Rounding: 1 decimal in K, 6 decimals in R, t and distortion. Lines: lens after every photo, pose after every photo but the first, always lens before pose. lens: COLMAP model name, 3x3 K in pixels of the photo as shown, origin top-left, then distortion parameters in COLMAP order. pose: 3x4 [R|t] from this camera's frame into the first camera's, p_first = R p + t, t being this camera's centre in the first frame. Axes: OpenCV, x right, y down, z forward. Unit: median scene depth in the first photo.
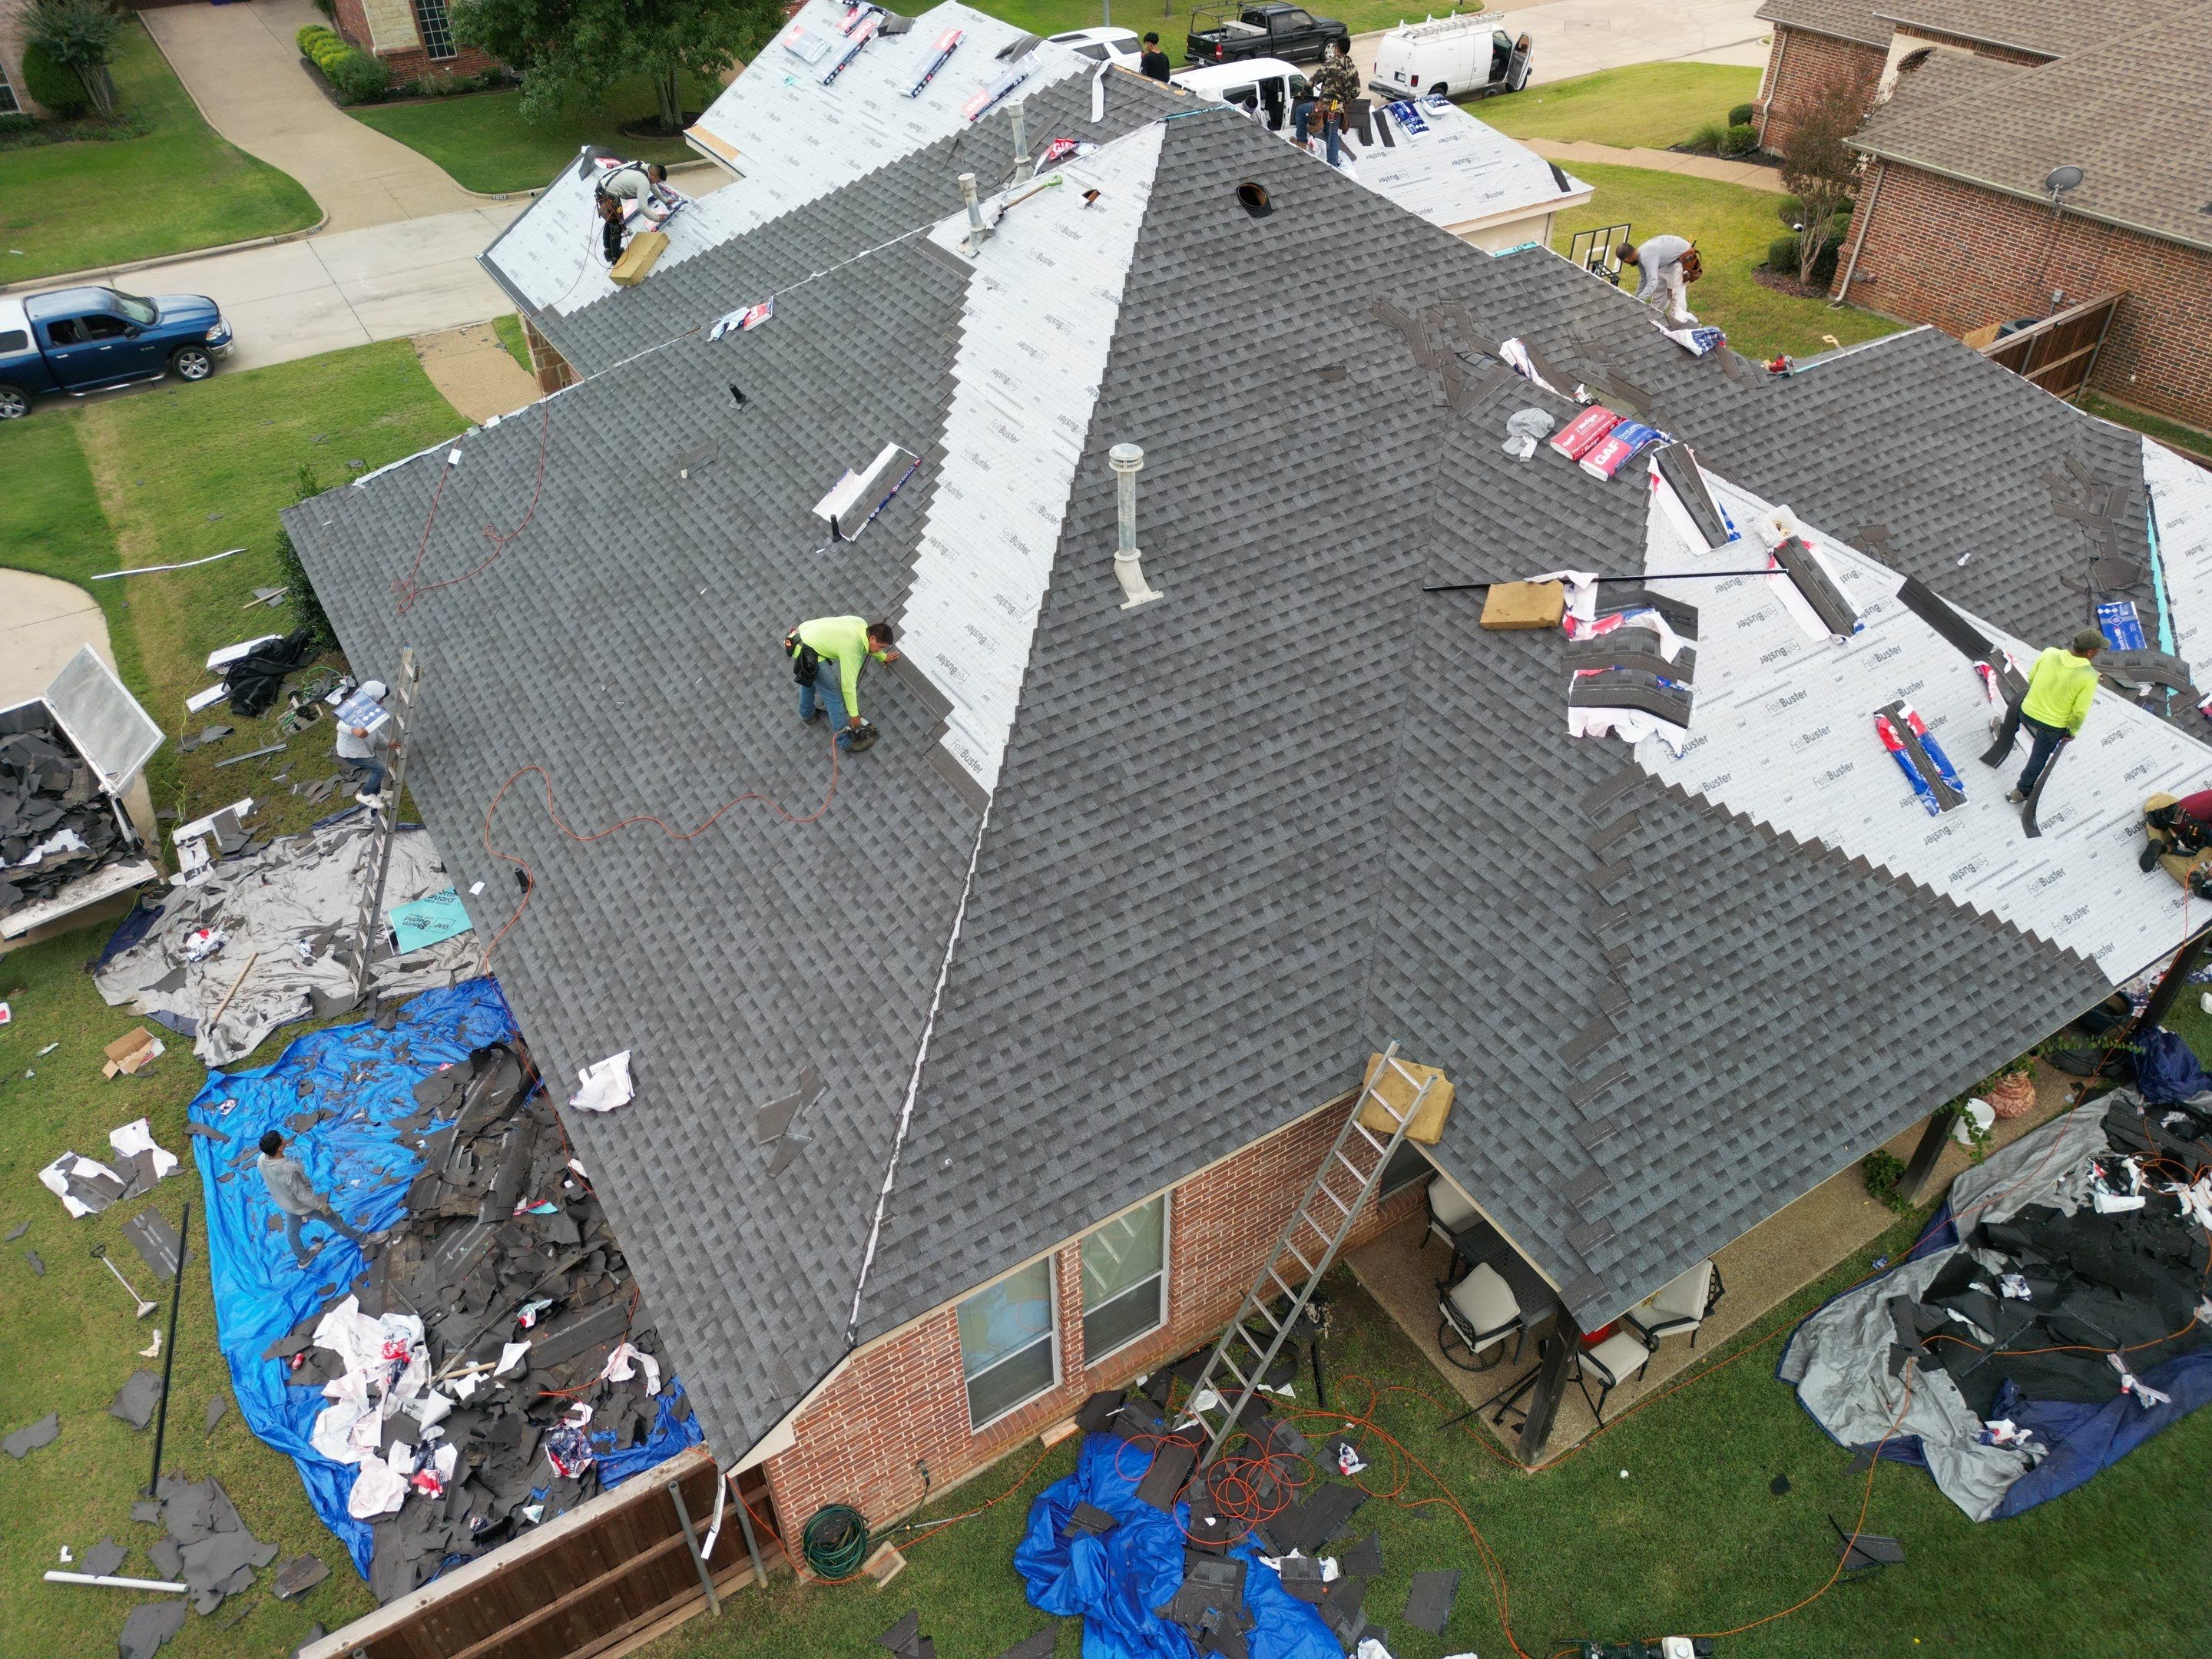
lens RADIAL K [[1541.0, 0, 1091.0], [0, 1541.0, 833.2], [0, 0, 1]] dist [0.049115, -0.026291]
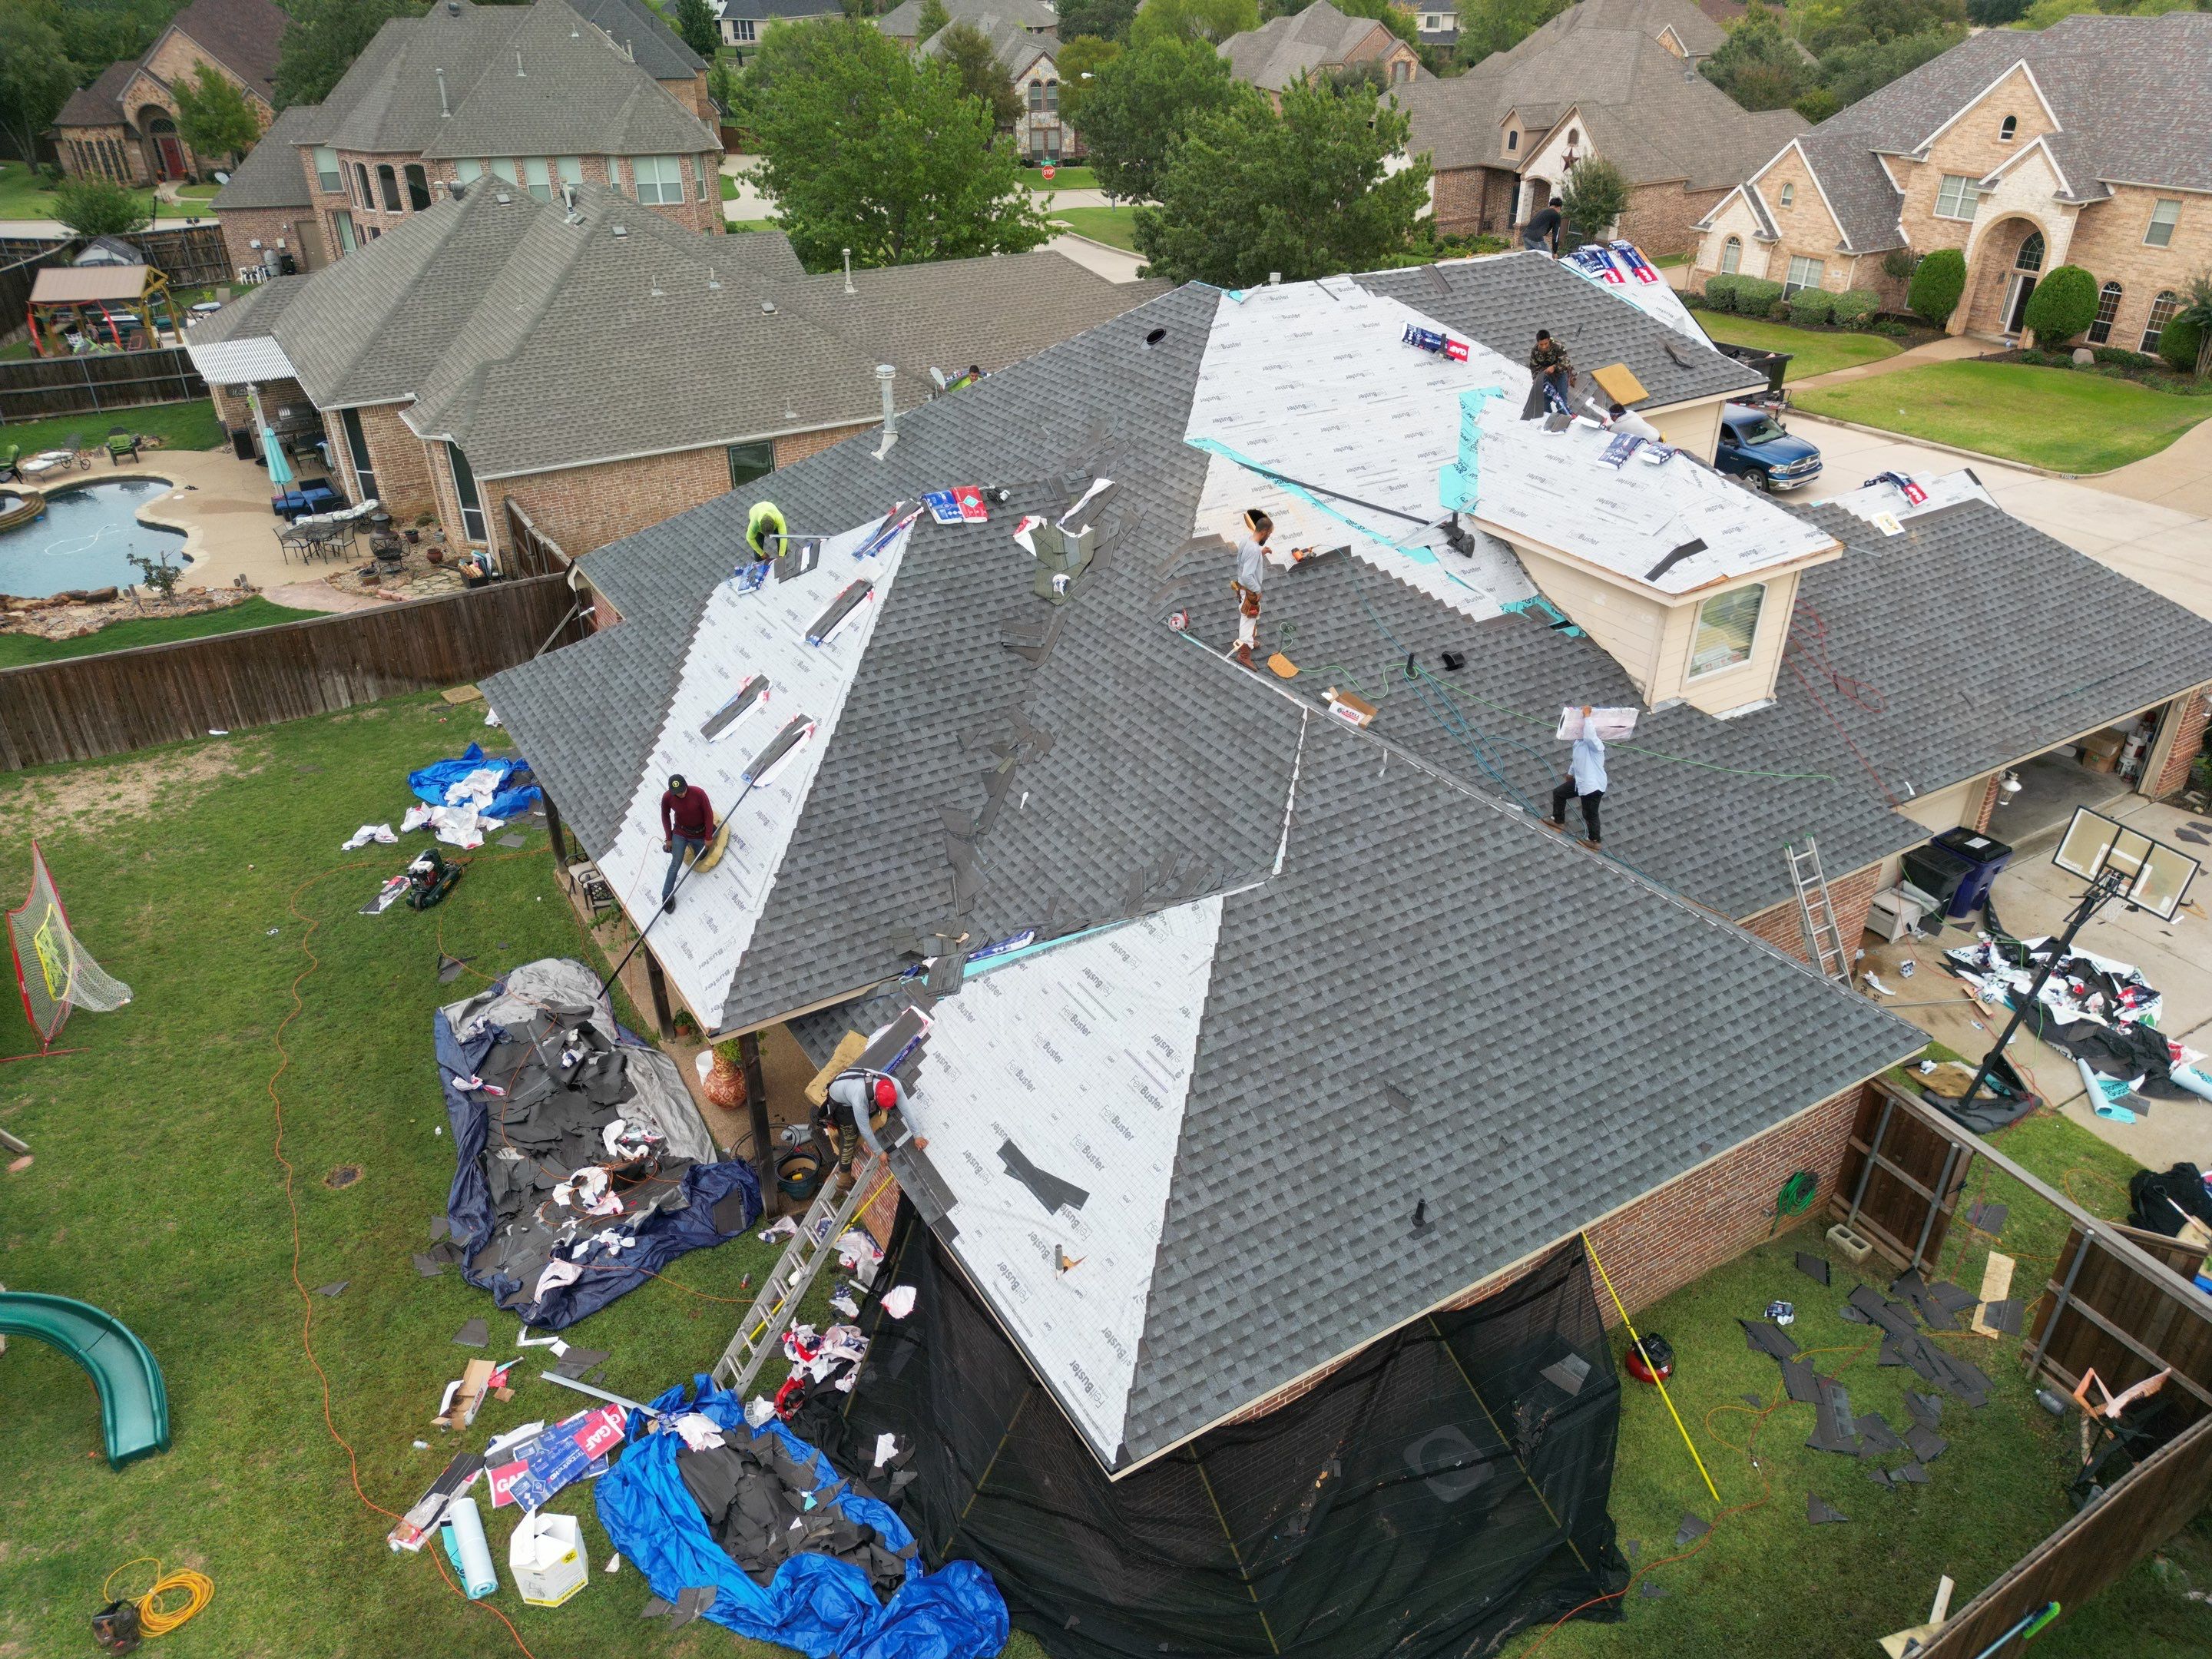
lens RADIAL K [[1541.0, 0, 1128.8], [0, 1541.0, 822.9], [0, 0, 1]] dist [0.049115, -0.026291]
pose [[0.005565, 0.507616, -0.861566, 1.651541], [-0.635273, 0.667174, 0.388981, -0.689923], [0.772267, 0.545165, 0.326187, 0.807857]]
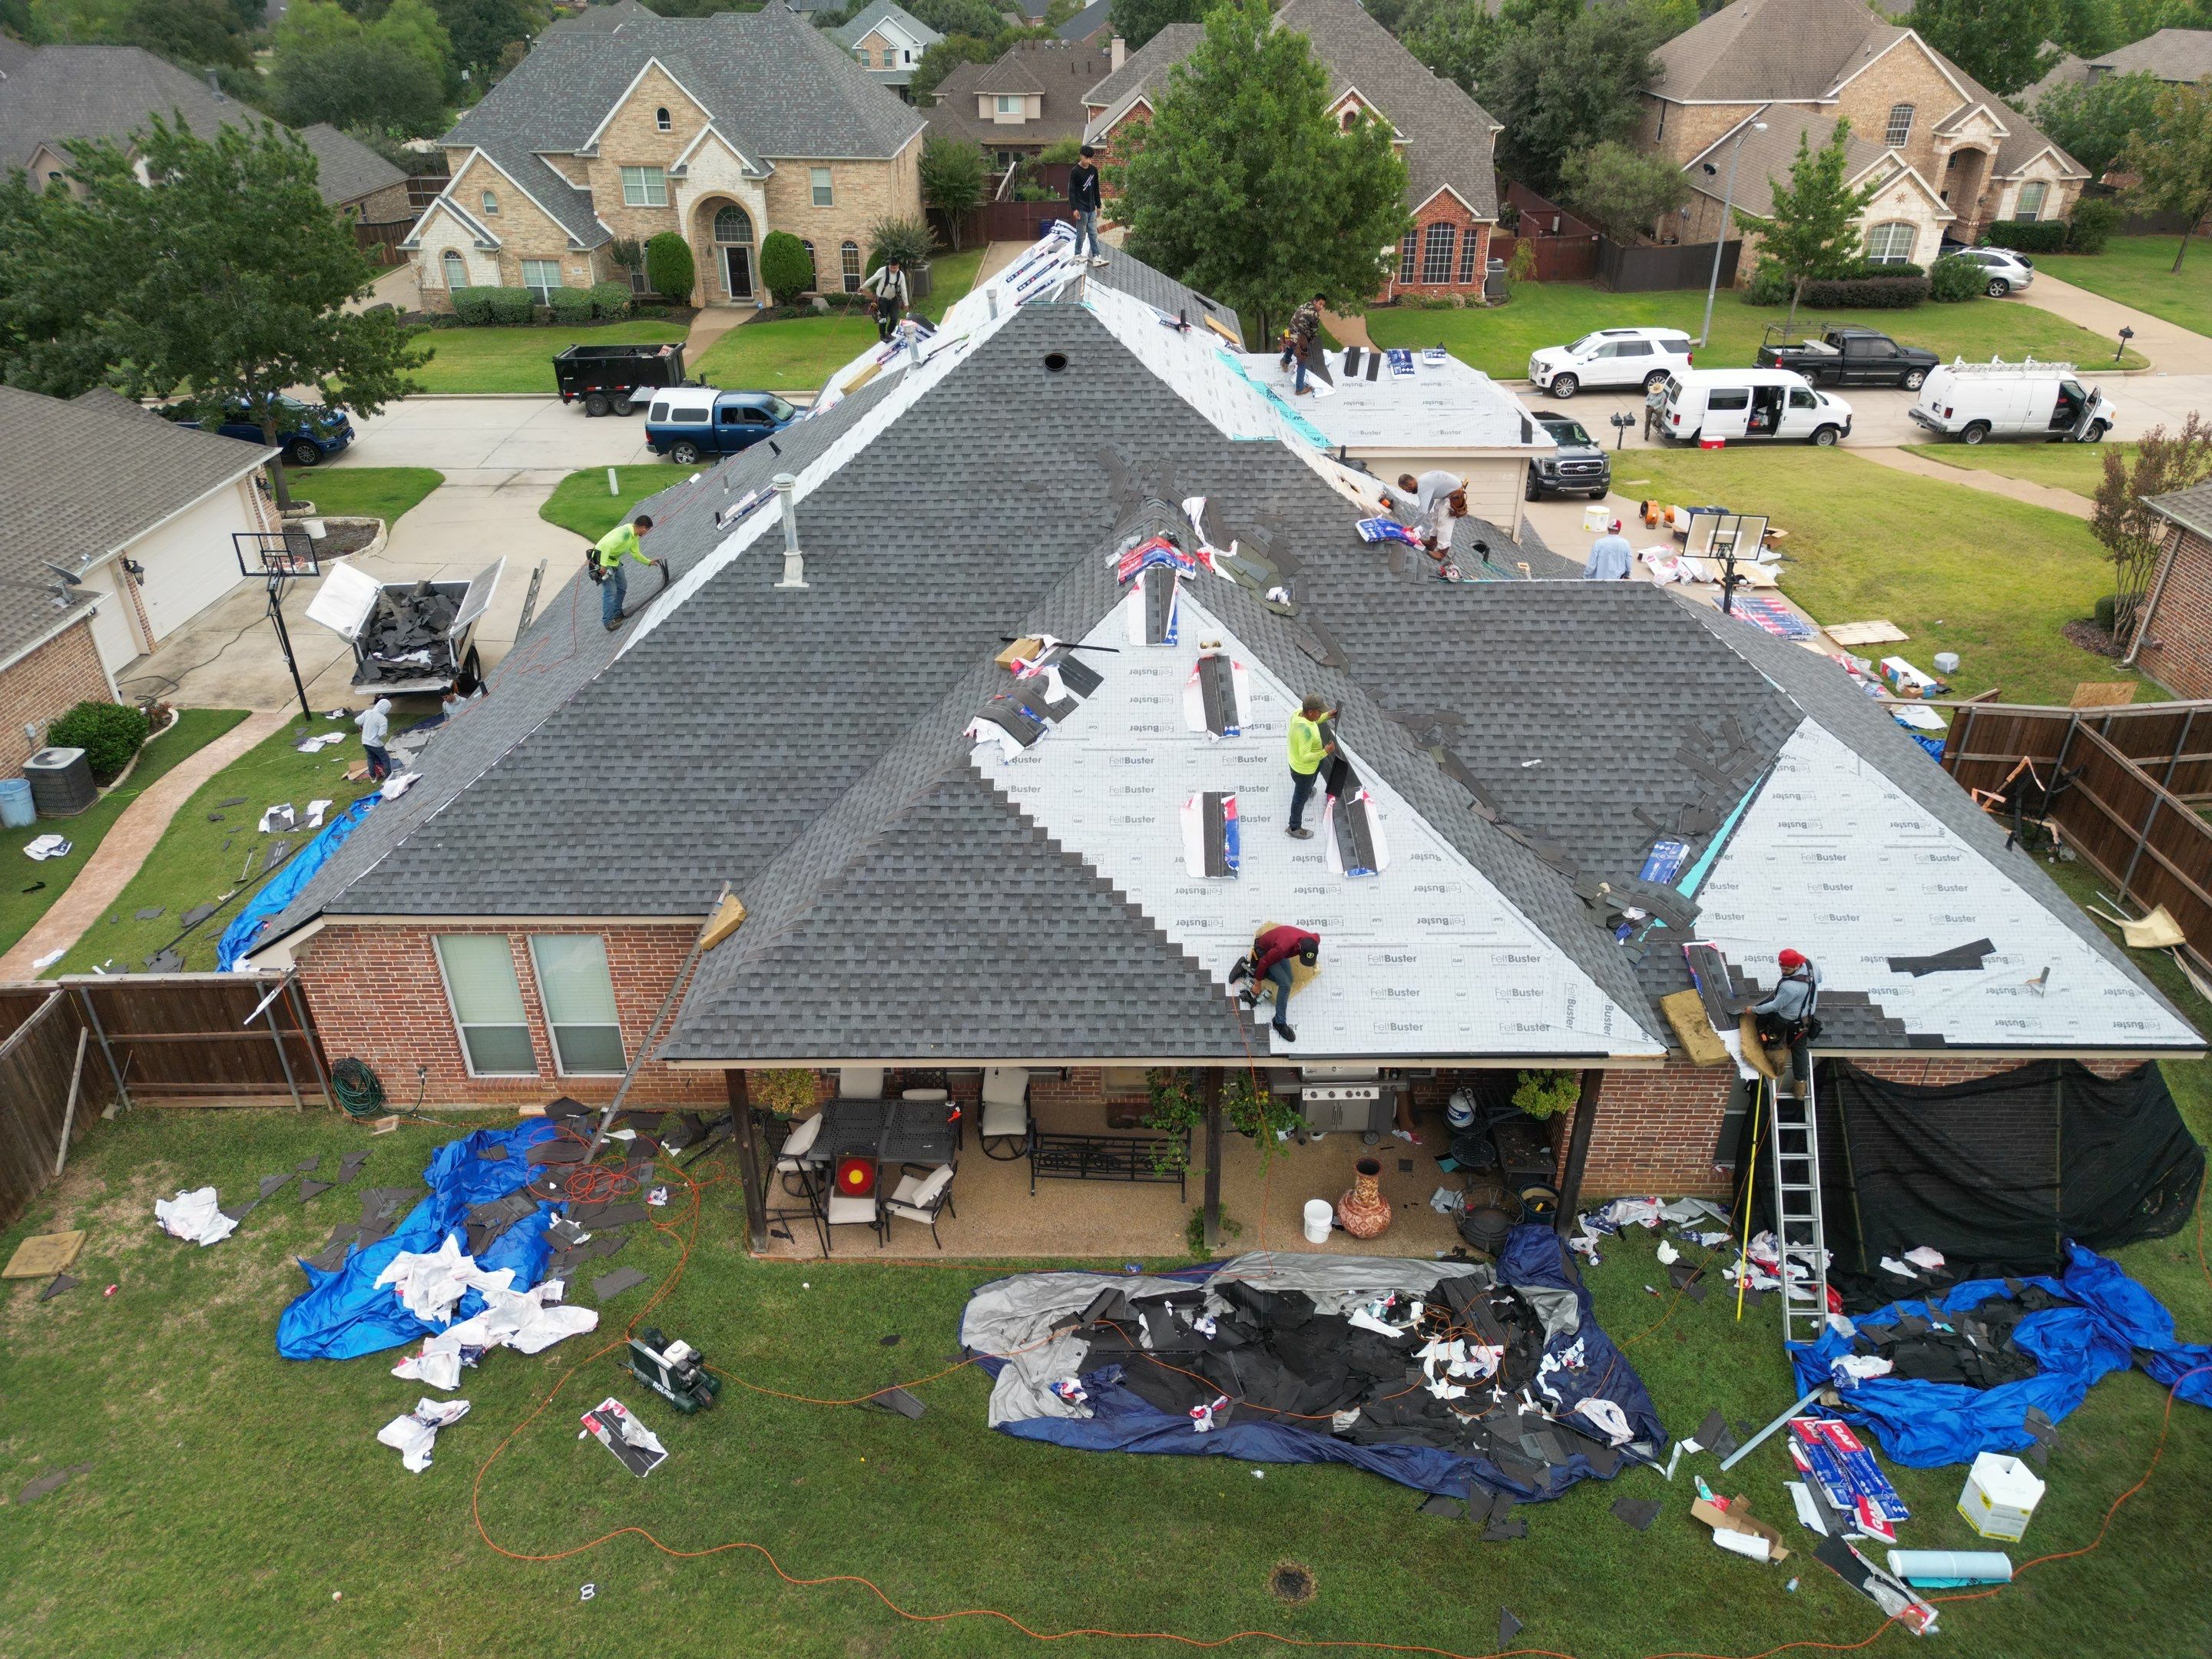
lens RADIAL K [[1541.0, 0, 1100.5], [0, 1541.0, 829.2], [0, 0, 1]] dist [0.049115, -0.026291]
pose [[0.843832, 0.274598, -0.461024, 0.930573], [-0.345114, 0.935607, -0.074406, 0.064104], [0.410905, 0.221892, 0.884263, -0.099823]]
